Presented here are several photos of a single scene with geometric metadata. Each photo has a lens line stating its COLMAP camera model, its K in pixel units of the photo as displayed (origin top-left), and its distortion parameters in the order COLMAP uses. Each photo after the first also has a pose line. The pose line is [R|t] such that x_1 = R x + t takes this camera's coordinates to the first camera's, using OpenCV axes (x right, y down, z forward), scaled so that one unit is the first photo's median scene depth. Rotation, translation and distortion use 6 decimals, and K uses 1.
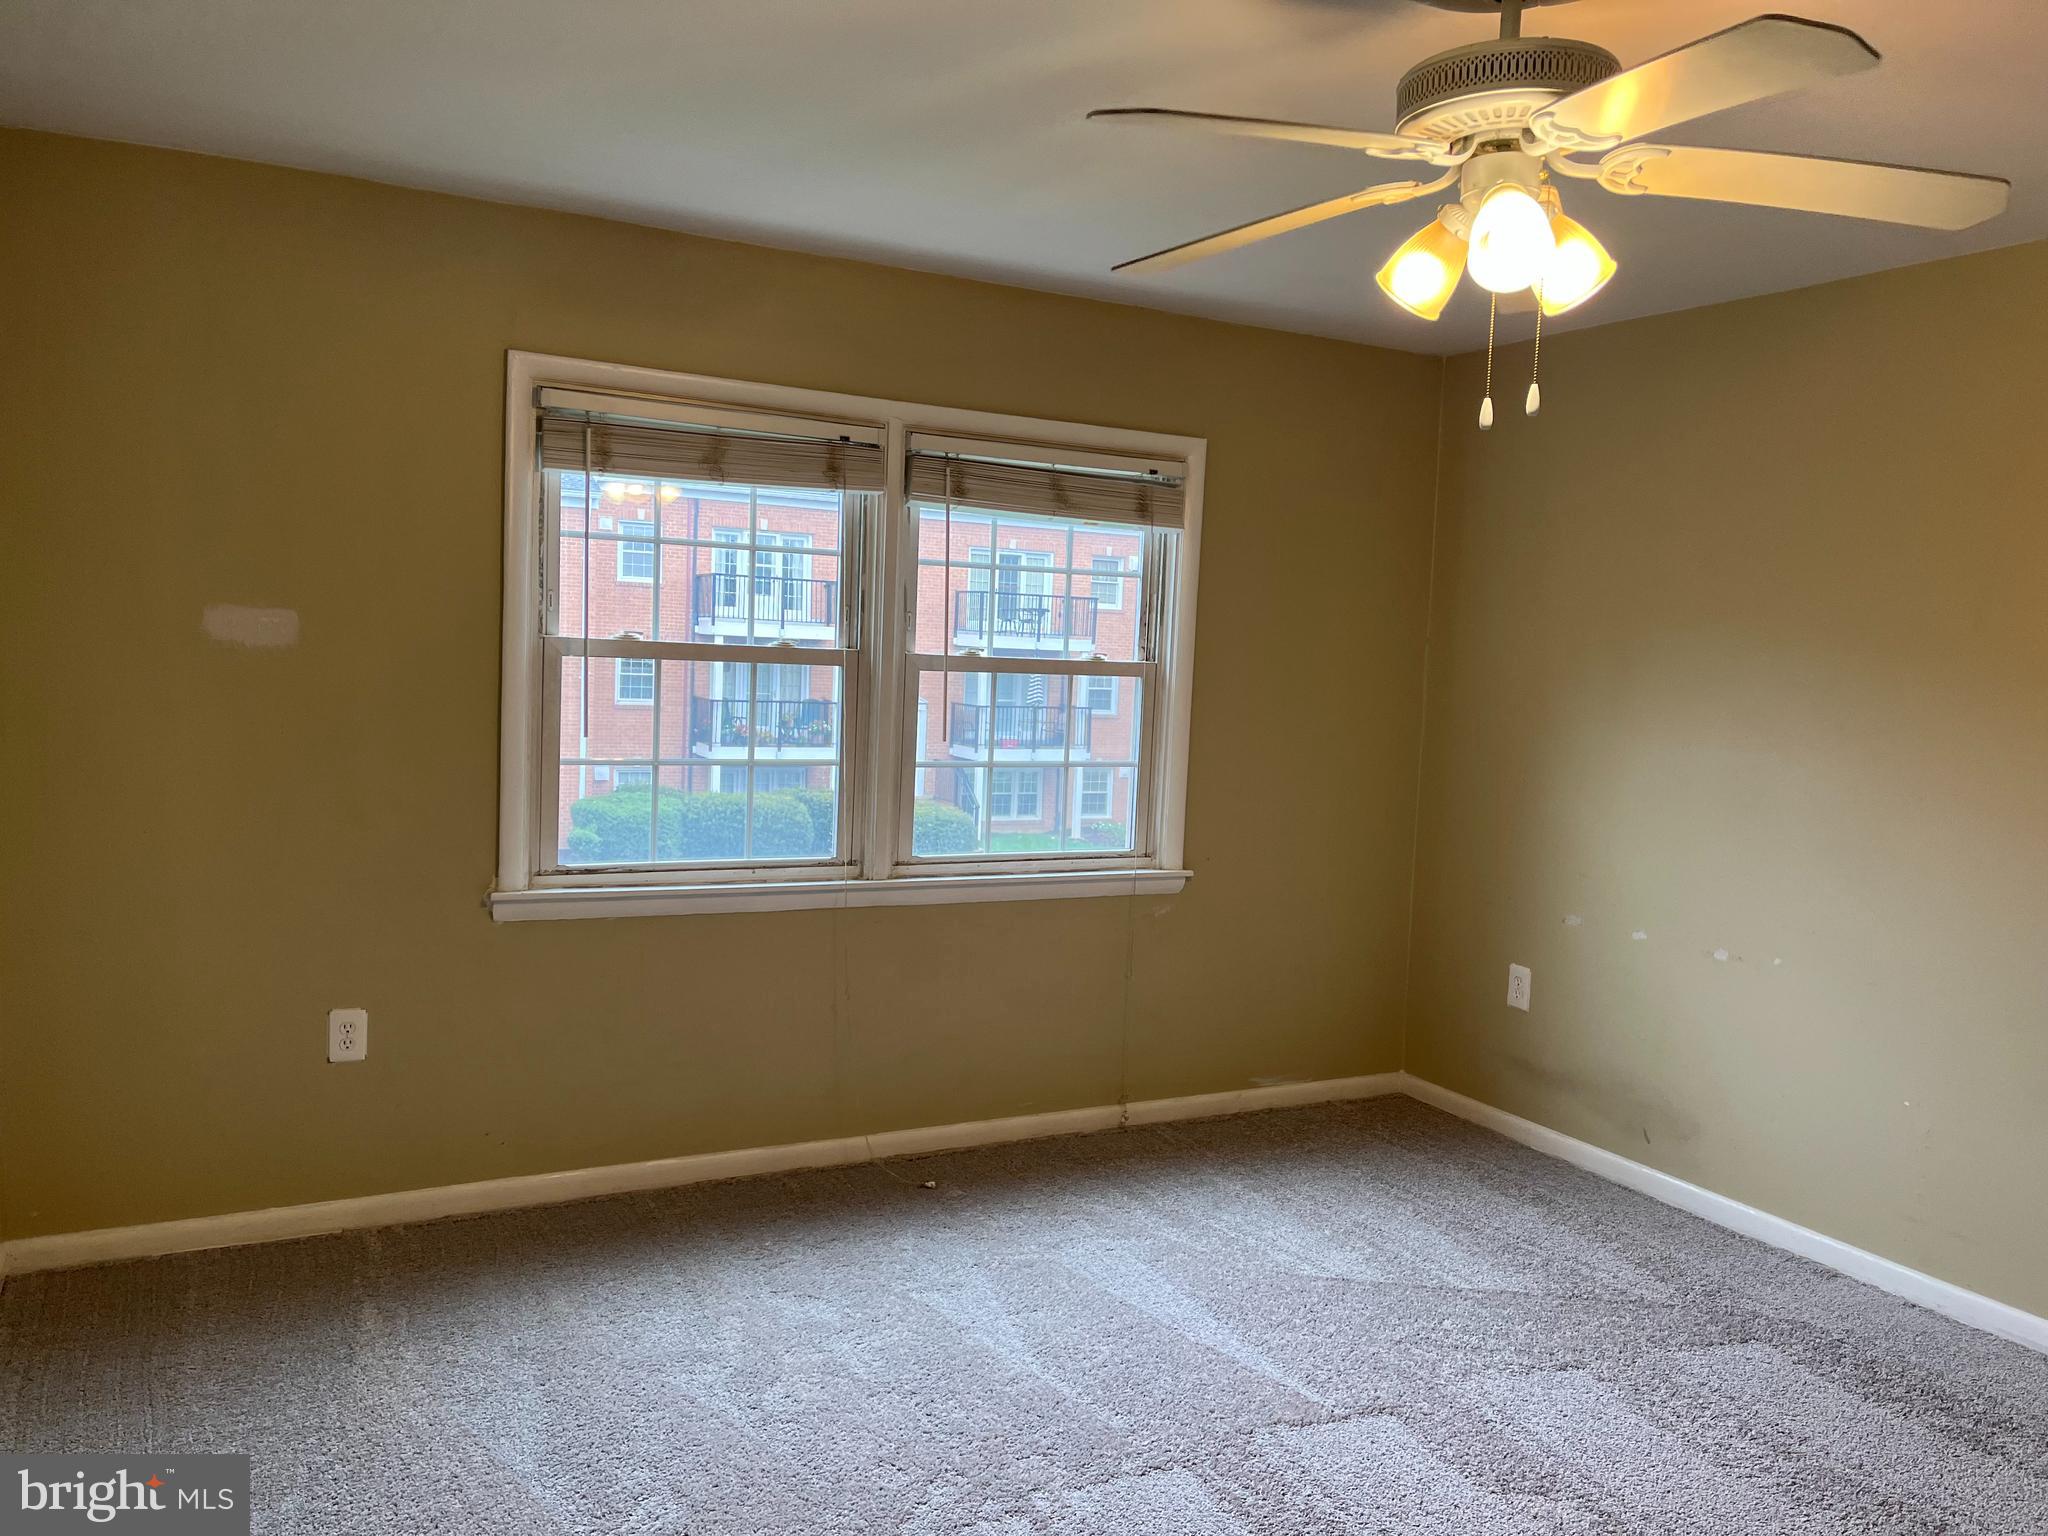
lens RADIAL K [[1586.1, 0, 1025.6], [0, 1586.1, 758.9], [0, 0, 1]] dist [0.054072, -0.016402]
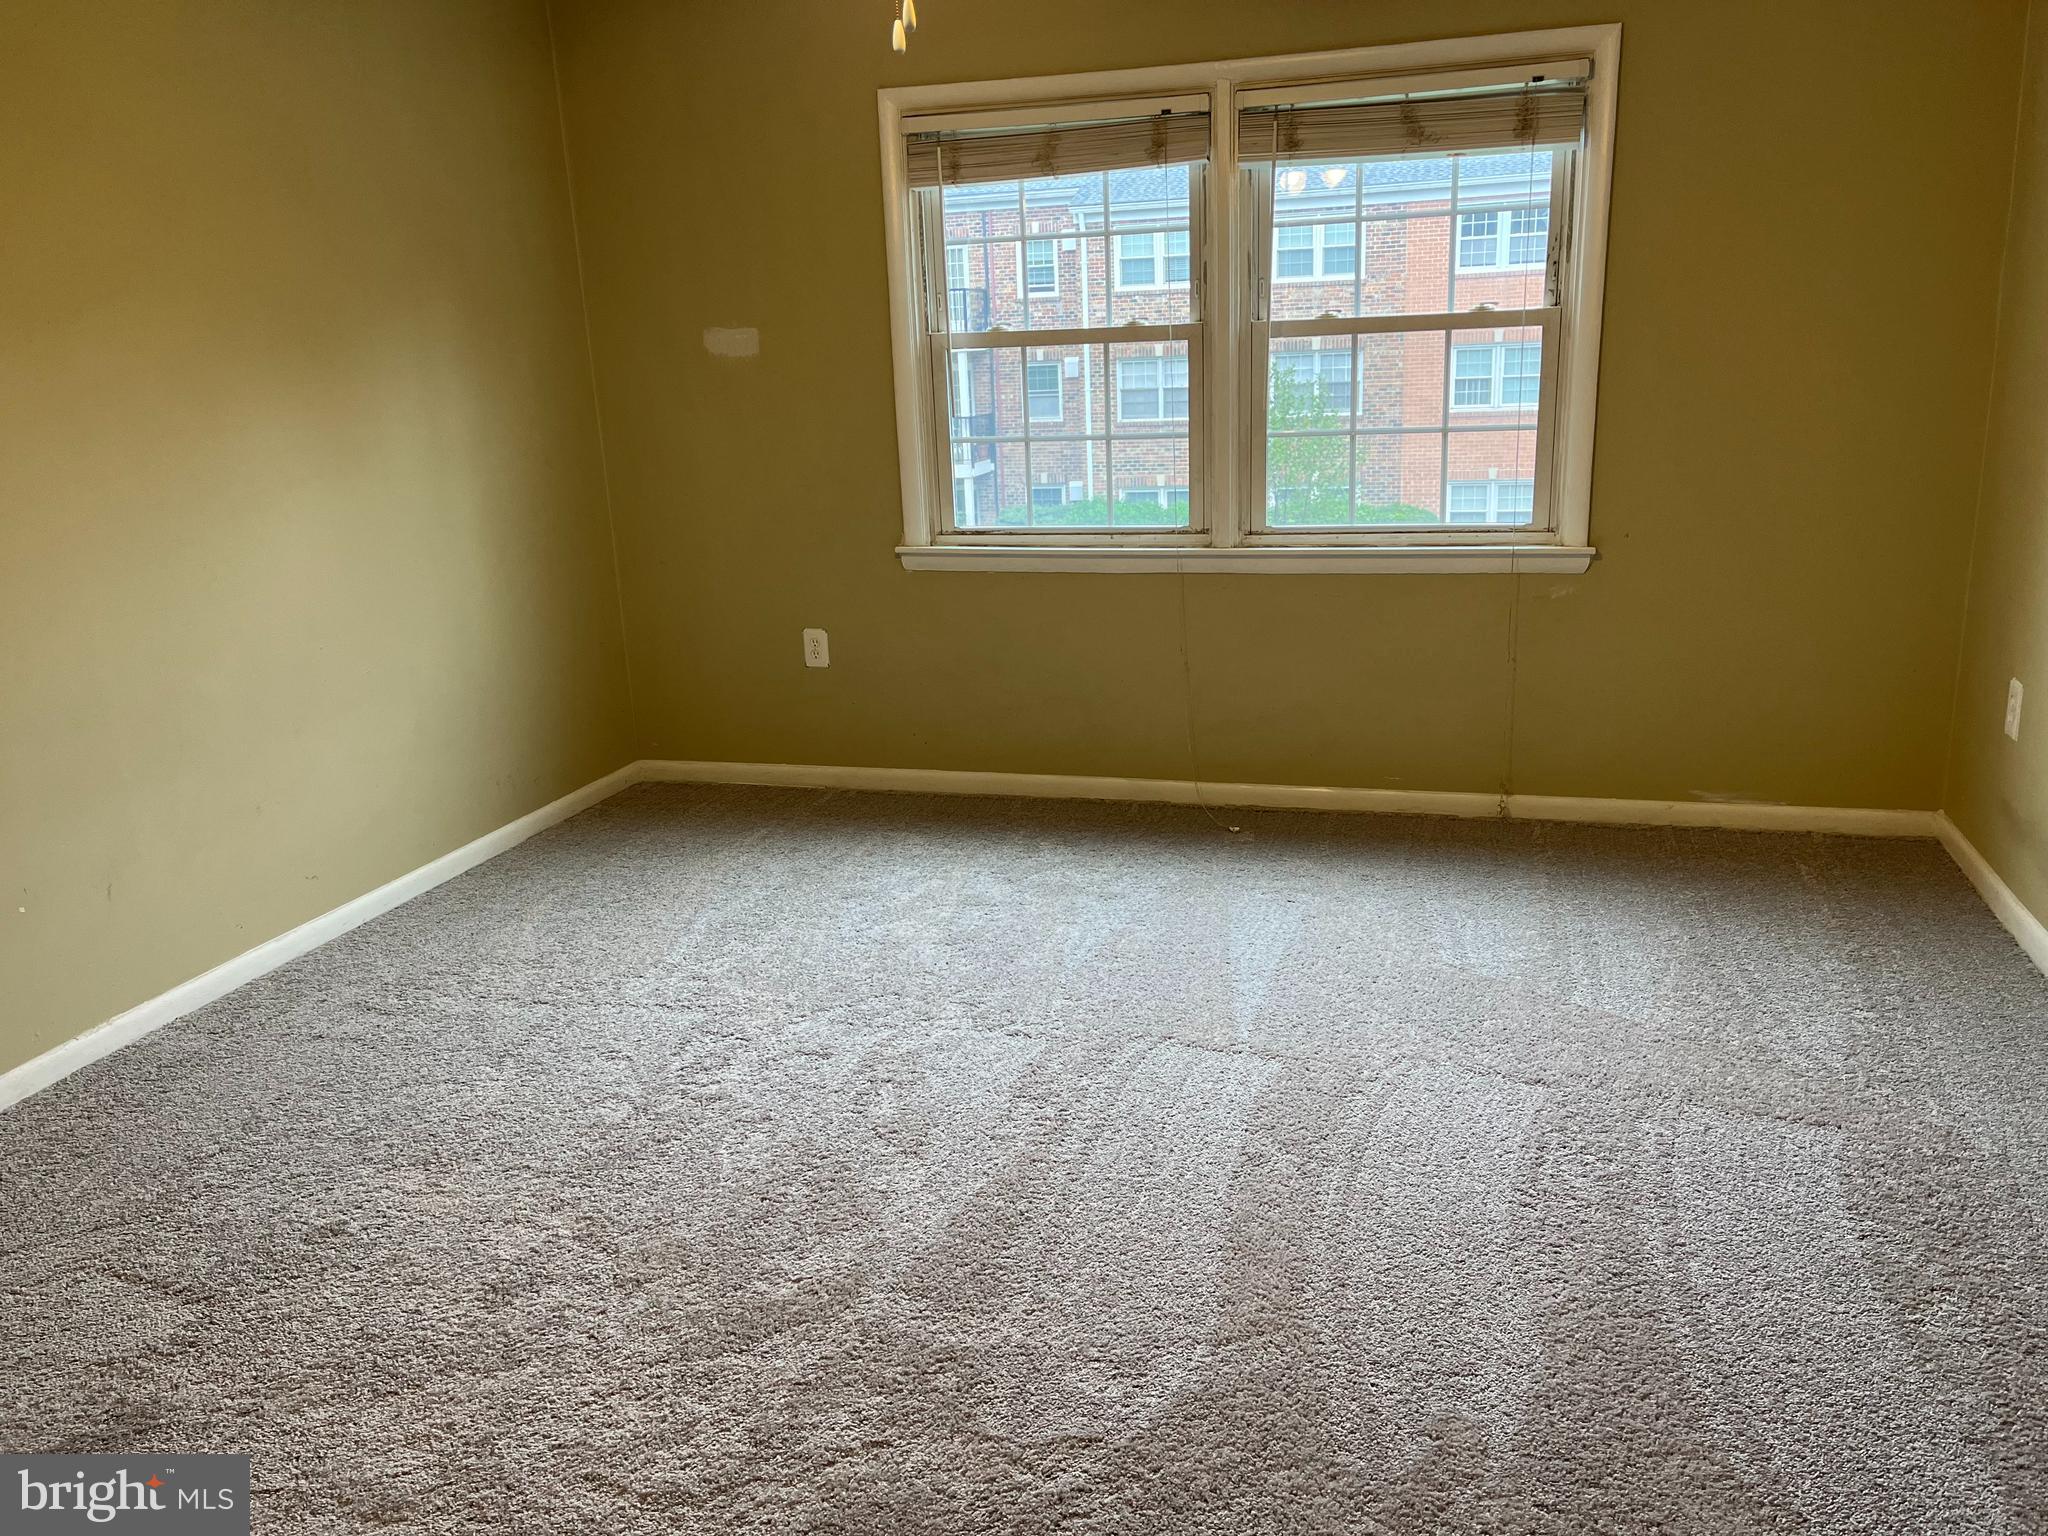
lens RADIAL K [[1586.1, 0, 1015.2], [0, 1586.1, 776.7], [0, 0, 1]] dist [0.054072, -0.016402]
pose [[0.698612, 0.119834, -0.705394, 0.578755], [0.015896, 0.983032, 0.182742, 0.030400], [0.715324, -0.138879, 0.684853, 0.152050]]
